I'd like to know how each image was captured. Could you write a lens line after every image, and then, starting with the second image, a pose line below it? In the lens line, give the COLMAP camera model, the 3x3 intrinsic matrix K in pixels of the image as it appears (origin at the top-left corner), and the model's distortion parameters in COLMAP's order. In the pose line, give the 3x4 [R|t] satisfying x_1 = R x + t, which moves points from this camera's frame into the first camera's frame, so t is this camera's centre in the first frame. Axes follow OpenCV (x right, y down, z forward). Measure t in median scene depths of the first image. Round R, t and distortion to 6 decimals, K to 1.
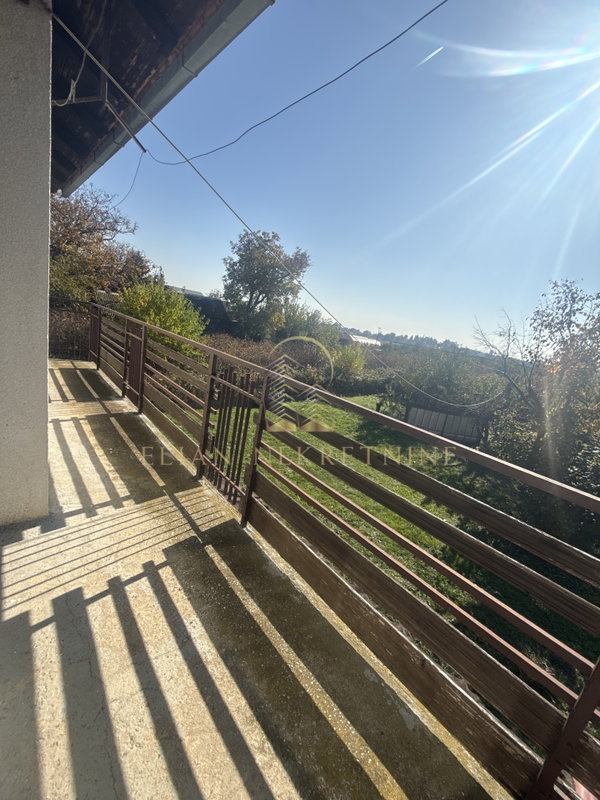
lens RADIAL K [[317.4, 0, 299.3], [0, 317.4, 399.3], [0, 0, 1]] dist [0.002800, -0.000393]
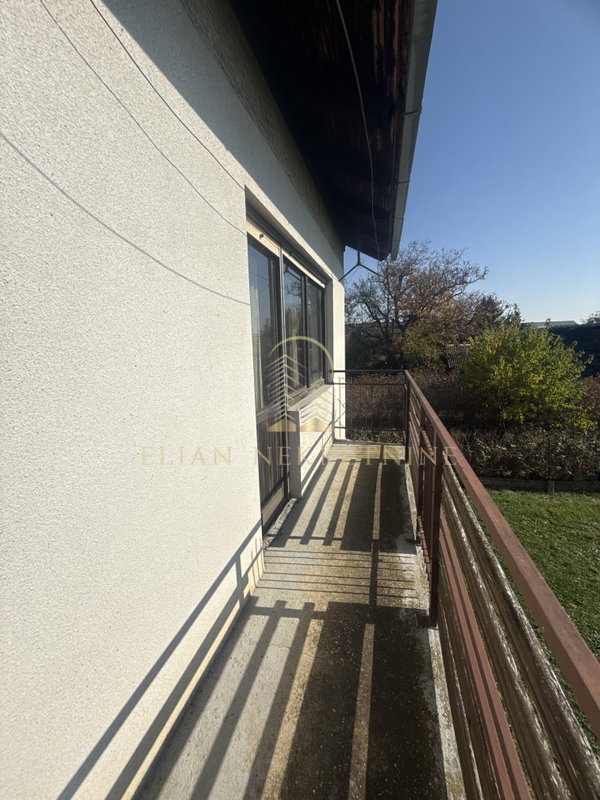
lens RADIAL K [[317.4, 0, 300.2], [0, 317.4, 398.3], [0, 0, 1]] dist [0.002800, -0.000393]
pose [[0.530986, -0.053348, -0.845700, -0.035471], [-0.071249, 0.991671, -0.107291, -0.034241], [0.844380, 0.117225, 0.522763, 0.098106]]
